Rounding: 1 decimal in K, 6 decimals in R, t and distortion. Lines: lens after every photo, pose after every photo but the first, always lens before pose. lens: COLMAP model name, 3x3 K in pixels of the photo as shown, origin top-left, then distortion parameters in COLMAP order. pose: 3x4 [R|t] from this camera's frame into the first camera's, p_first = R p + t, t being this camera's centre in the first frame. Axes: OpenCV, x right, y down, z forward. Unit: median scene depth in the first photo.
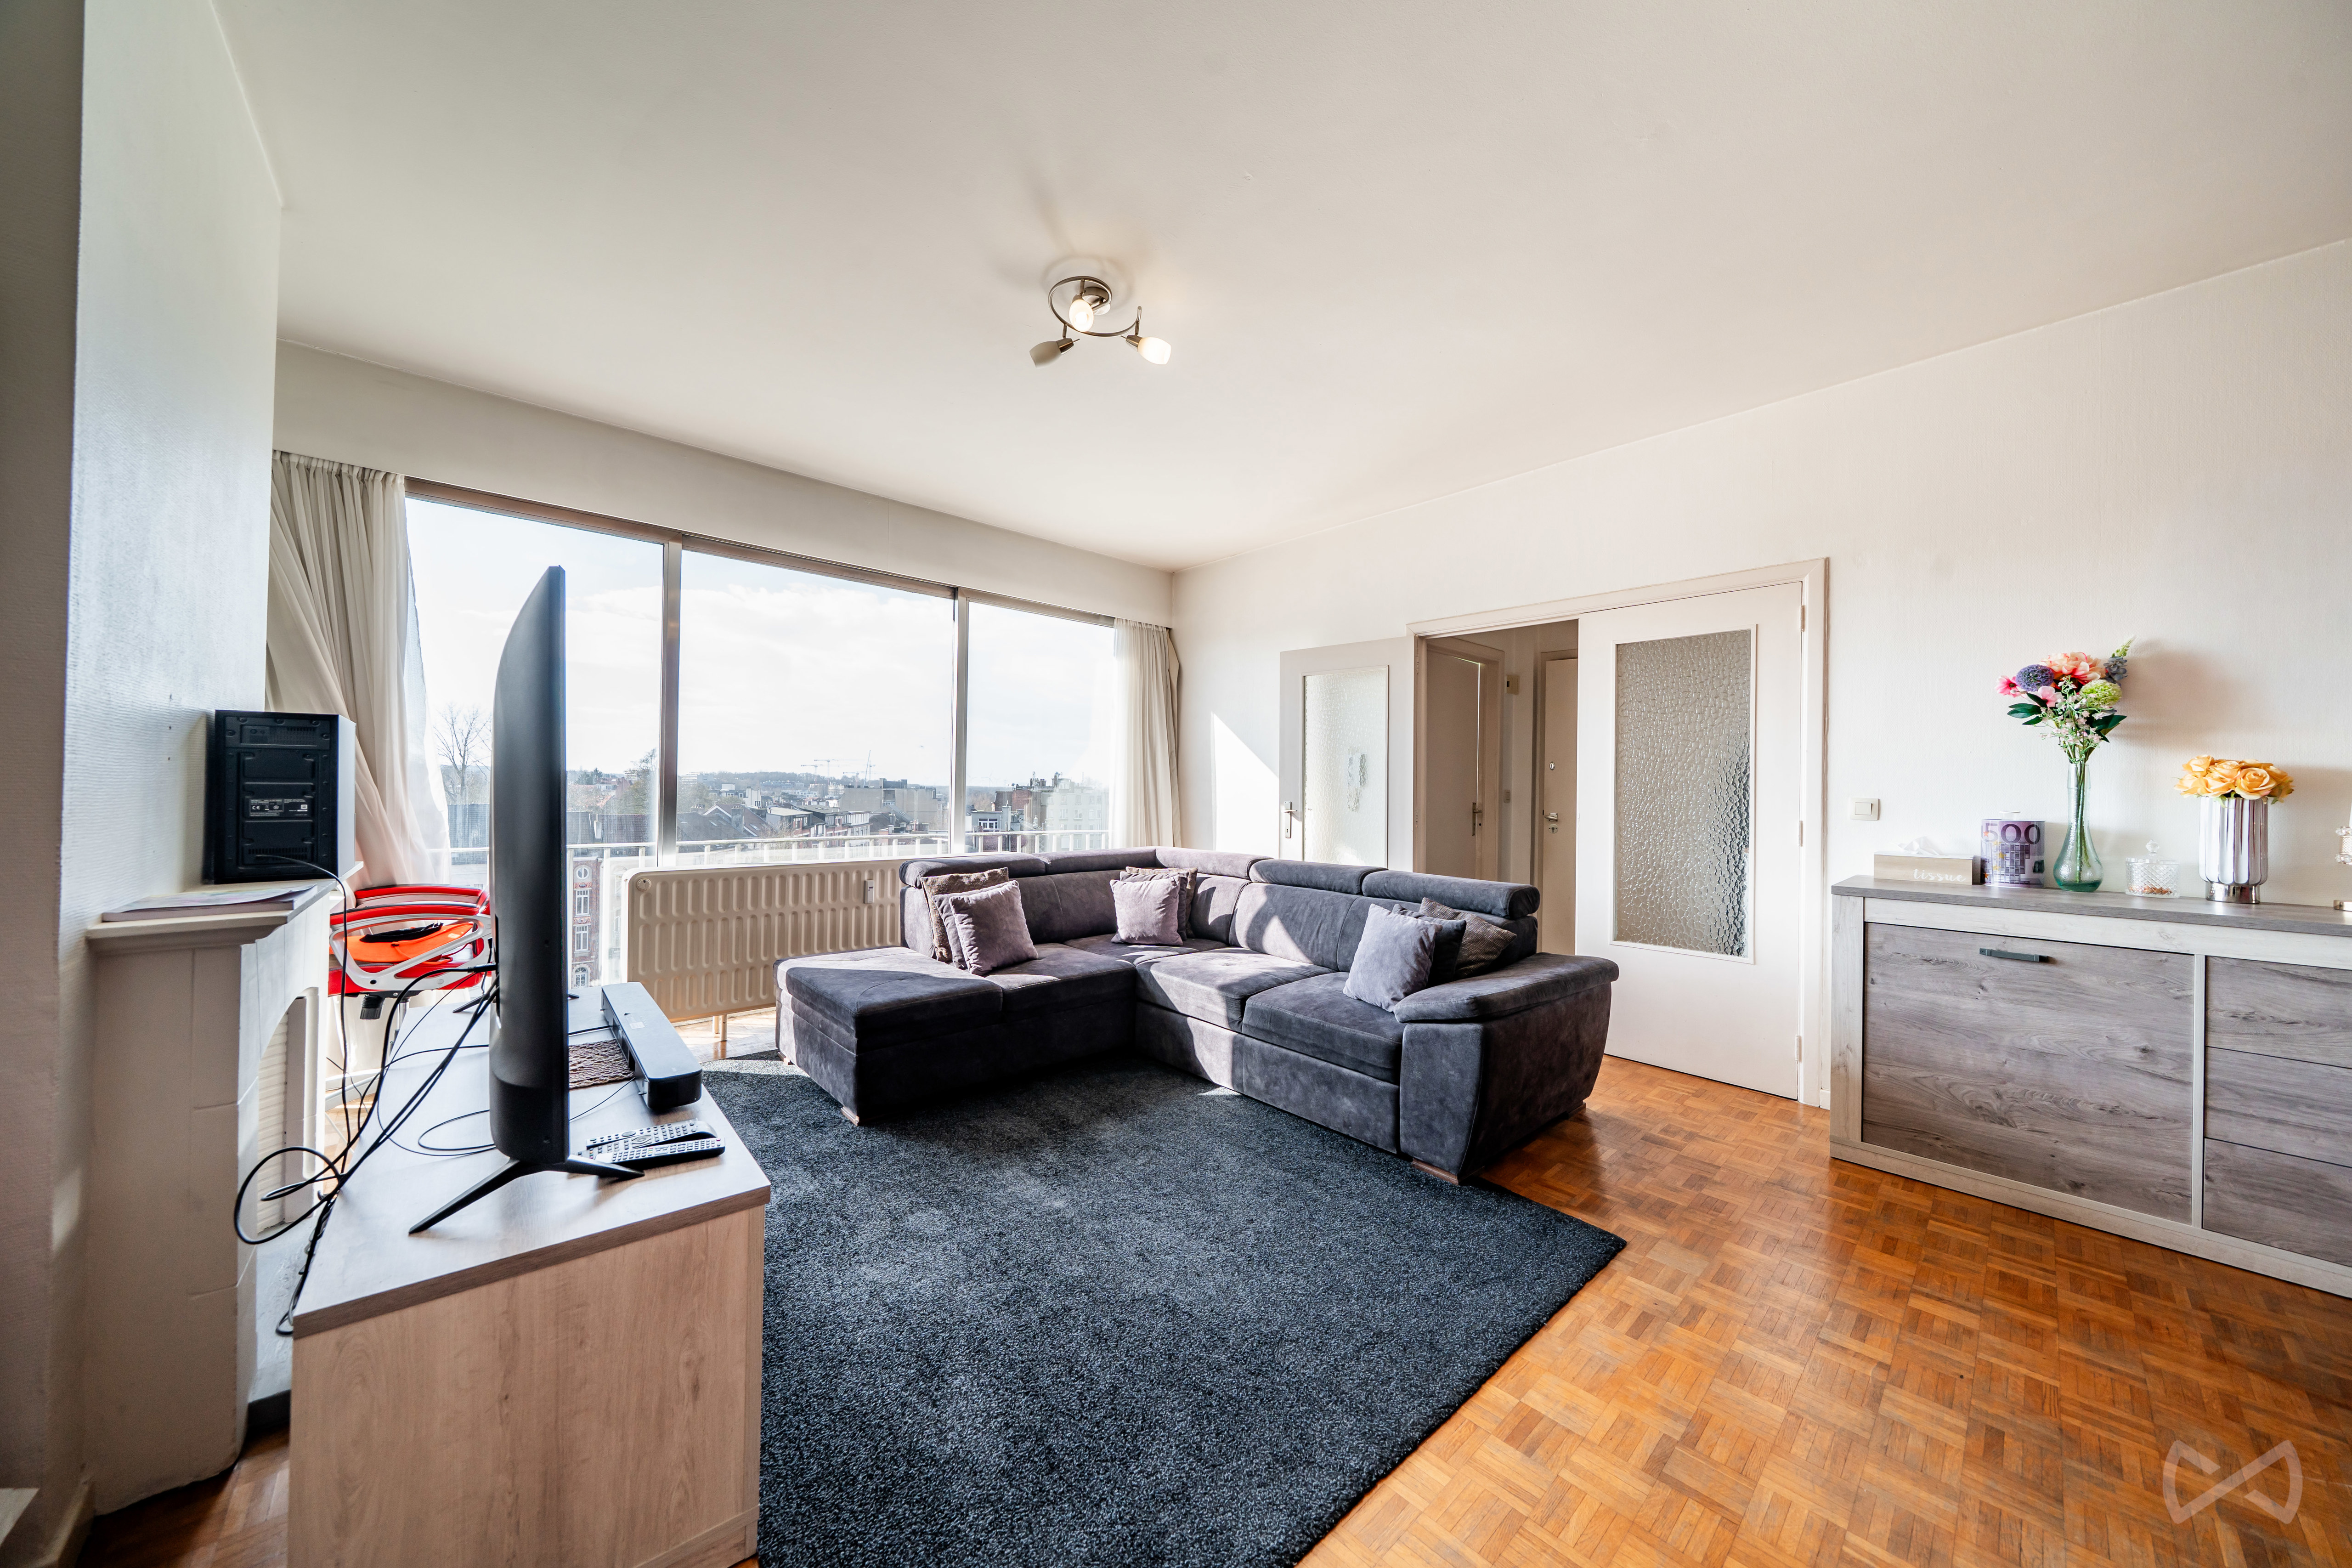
lens RADIAL K [[795.0, 0, 1162.5], [0, 795.0, 782.1], [0, 0, 1]] dist [-0.001241, -0.000379]
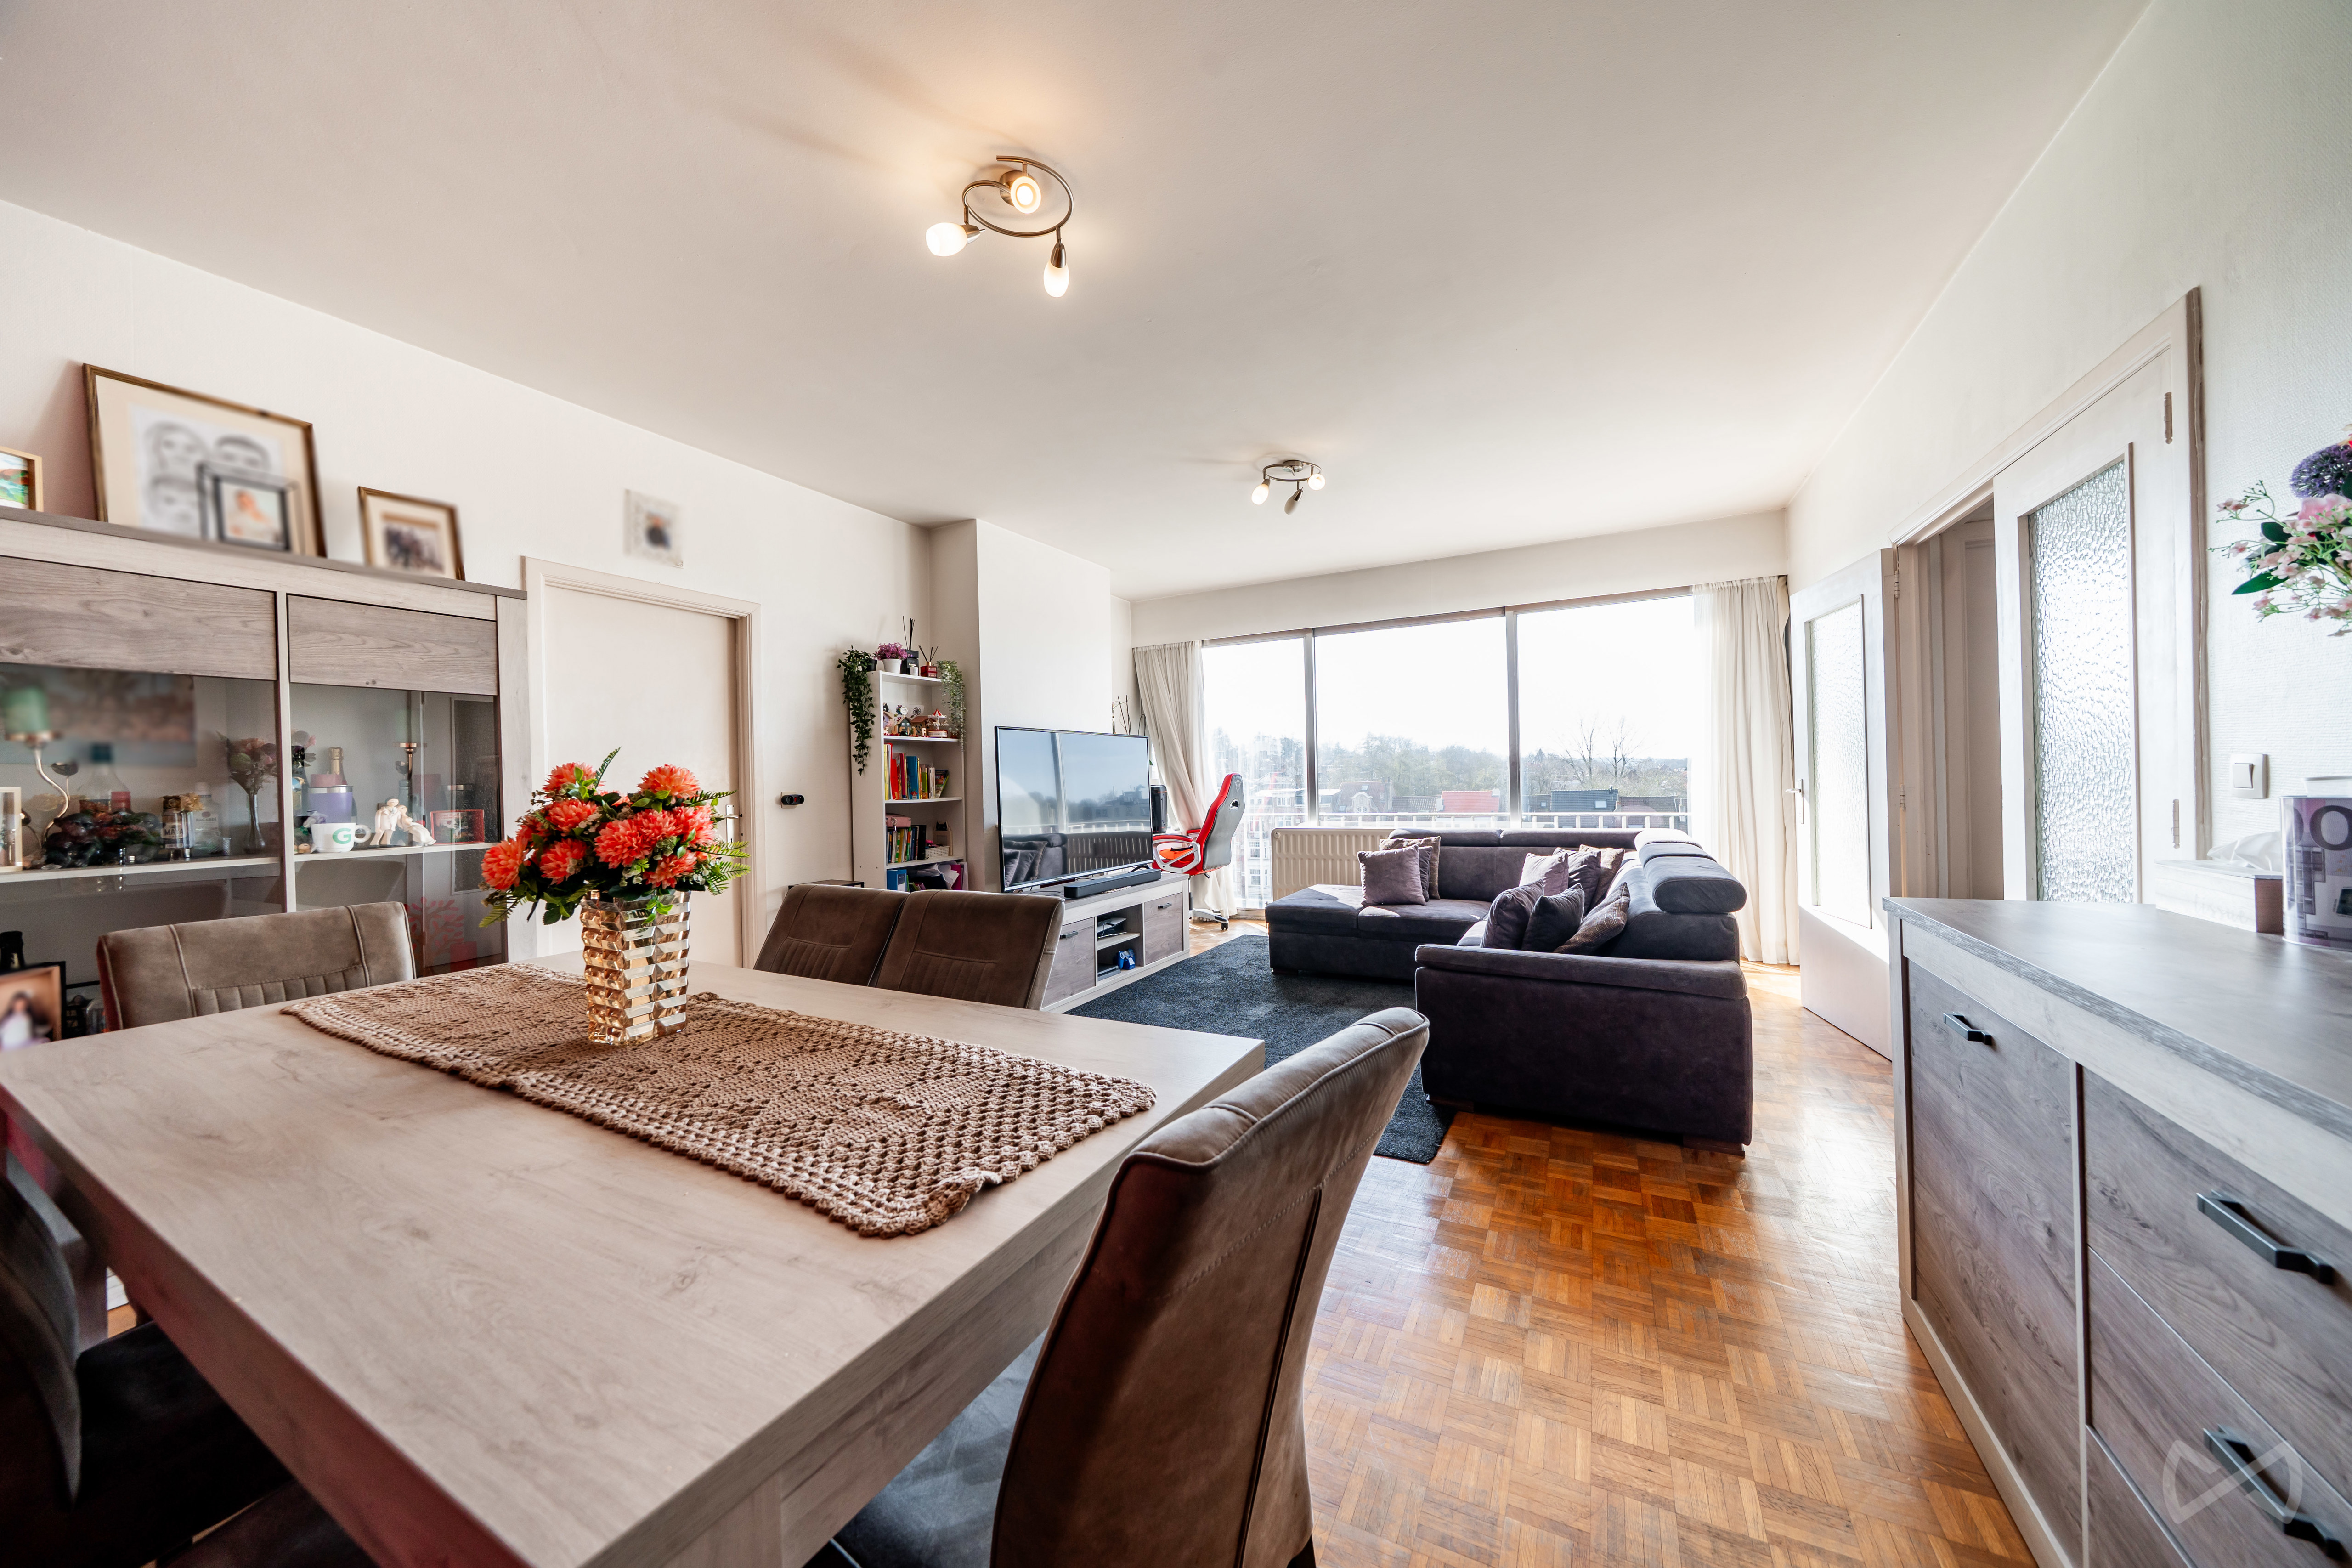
lens RADIAL K [[795.0, 0, 1188.5], [0, 795.0, 785.4], [0, 0, 1]] dist [-0.001241, -0.000379]
pose [[0.358647, -0.016602, -0.933326, 1.006861], [0.038424, 0.999257, -0.003010, 0.013740], [0.932682, -0.034783, 0.359018, 0.179115]]
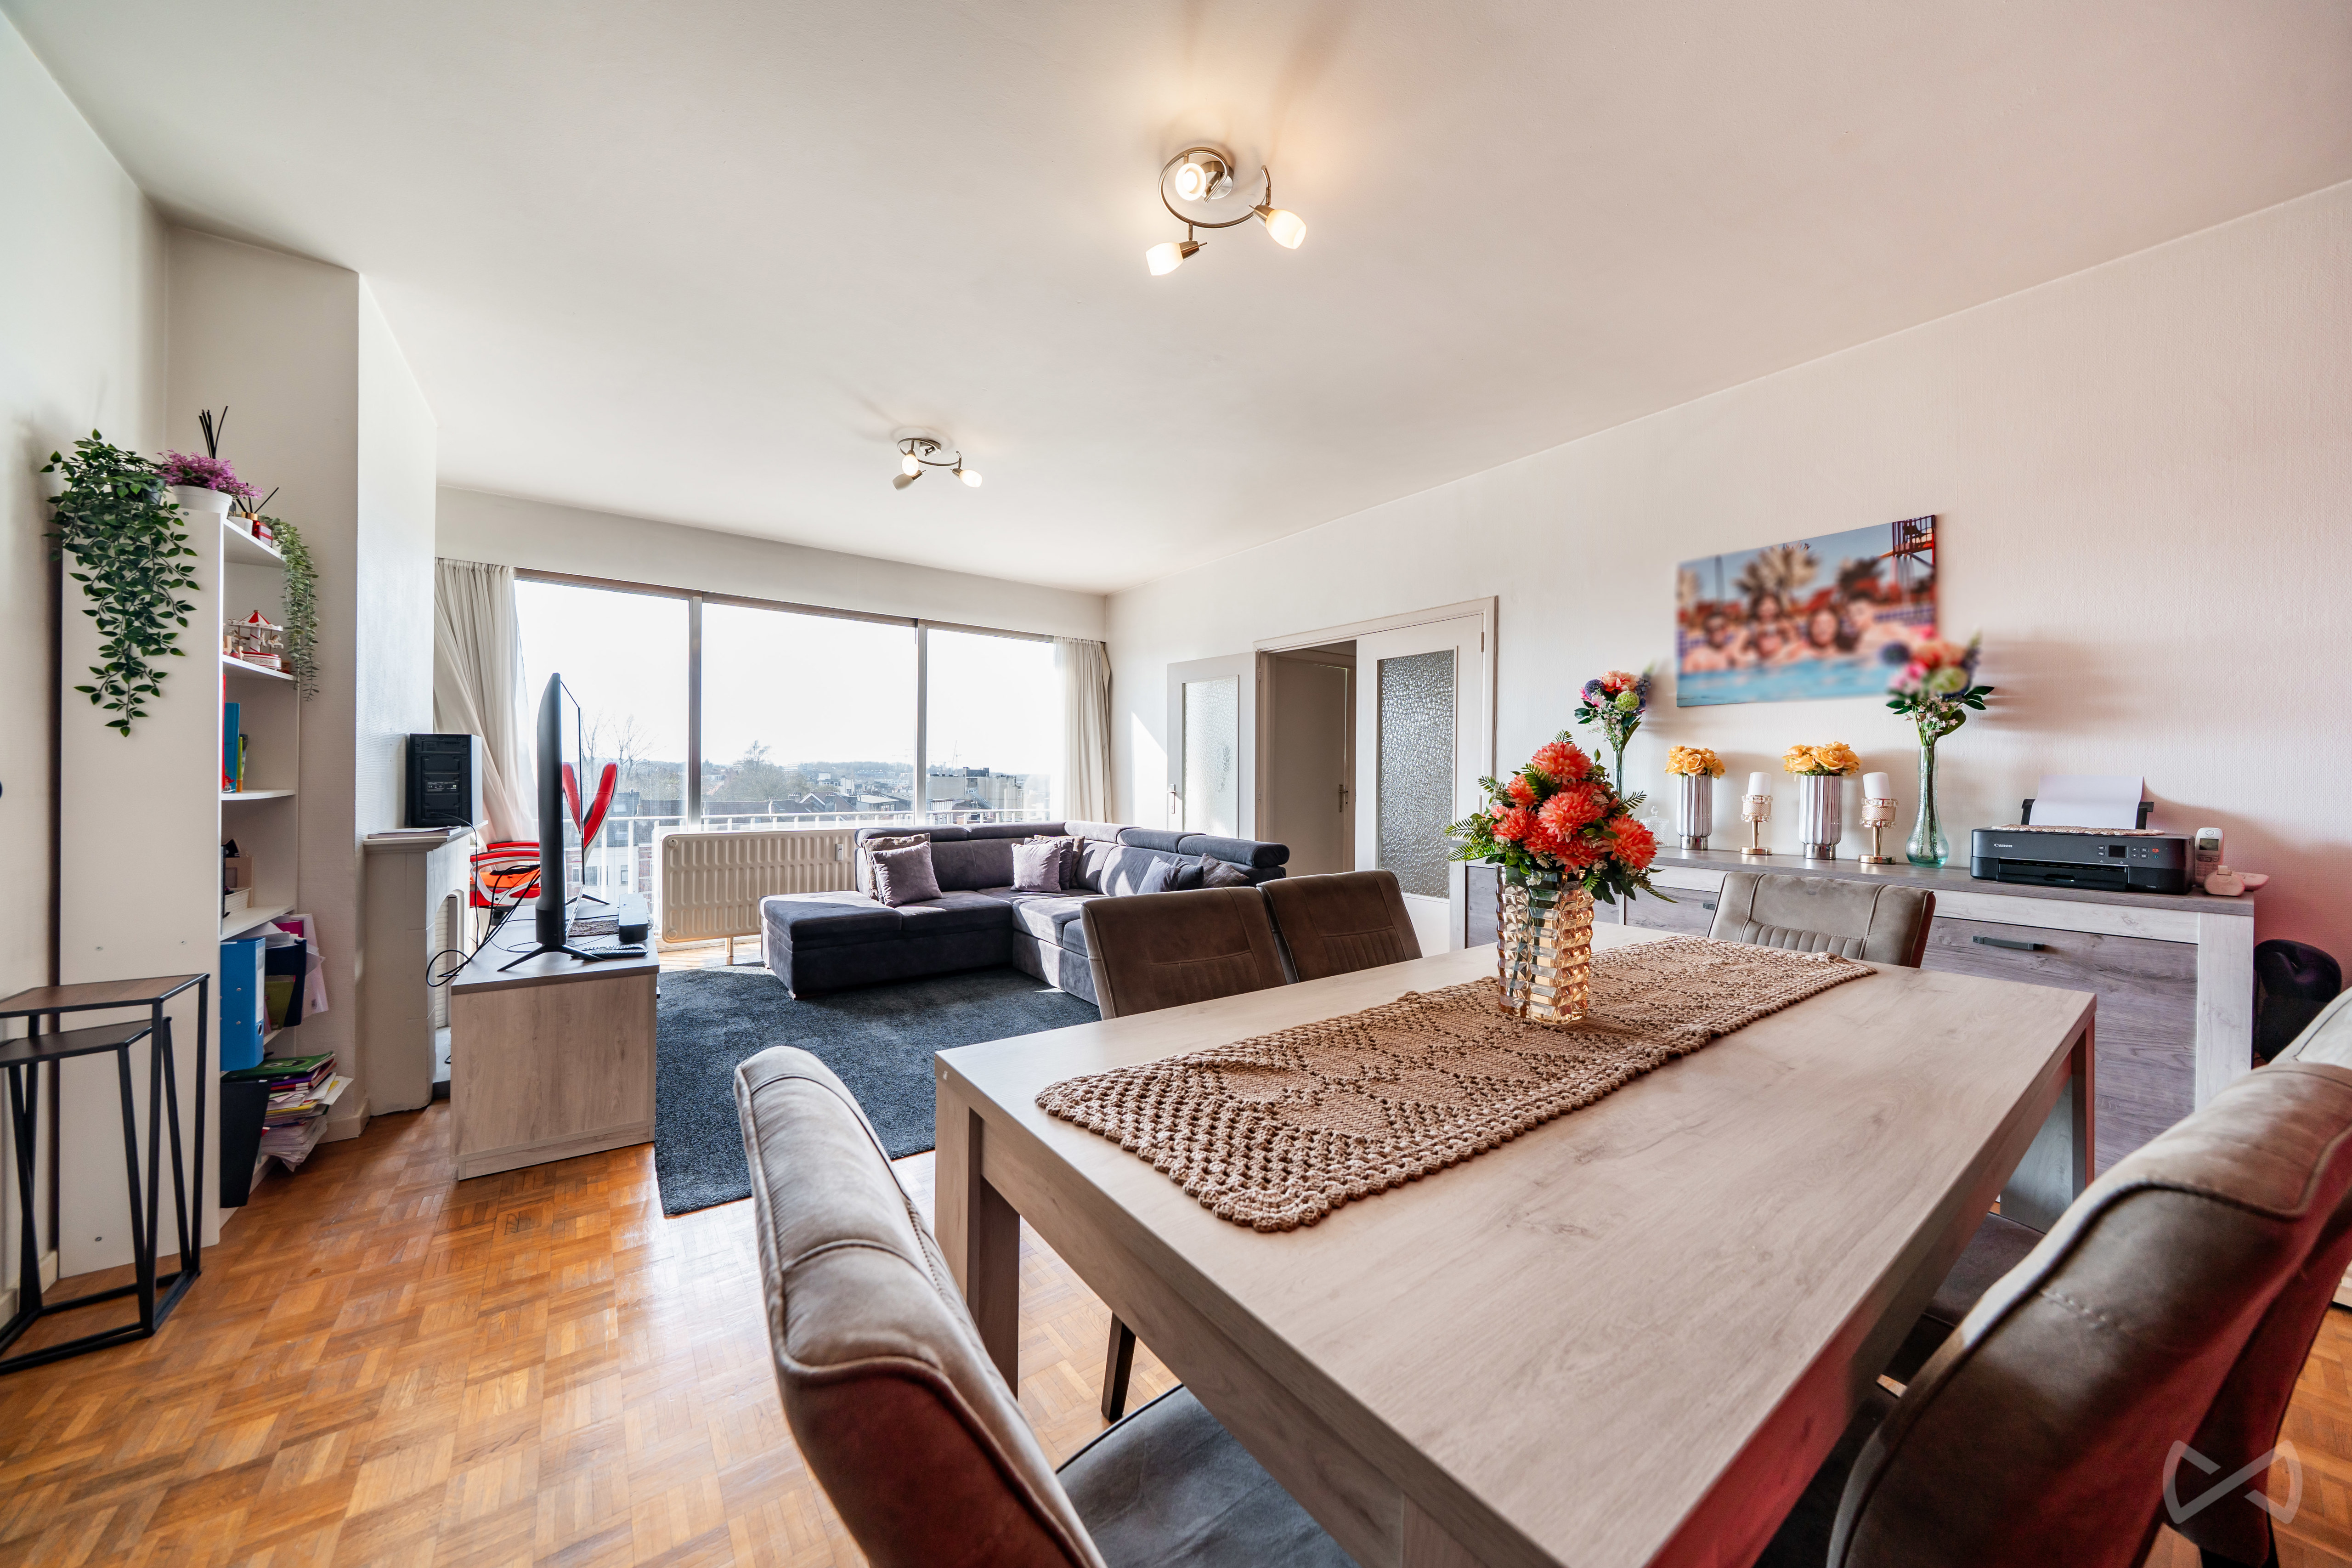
lens RADIAL K [[795.0, 0, 1162.8], [0, 795.0, 776.5], [0, 0, 1]] dist [-0.001241, -0.000379]
pose [[0.995033, -0.005884, -0.099372, 0.386378], [0.006802, 0.999937, 0.008902, 0.002001], [0.099313, -0.009534, 0.995011, -0.351153]]
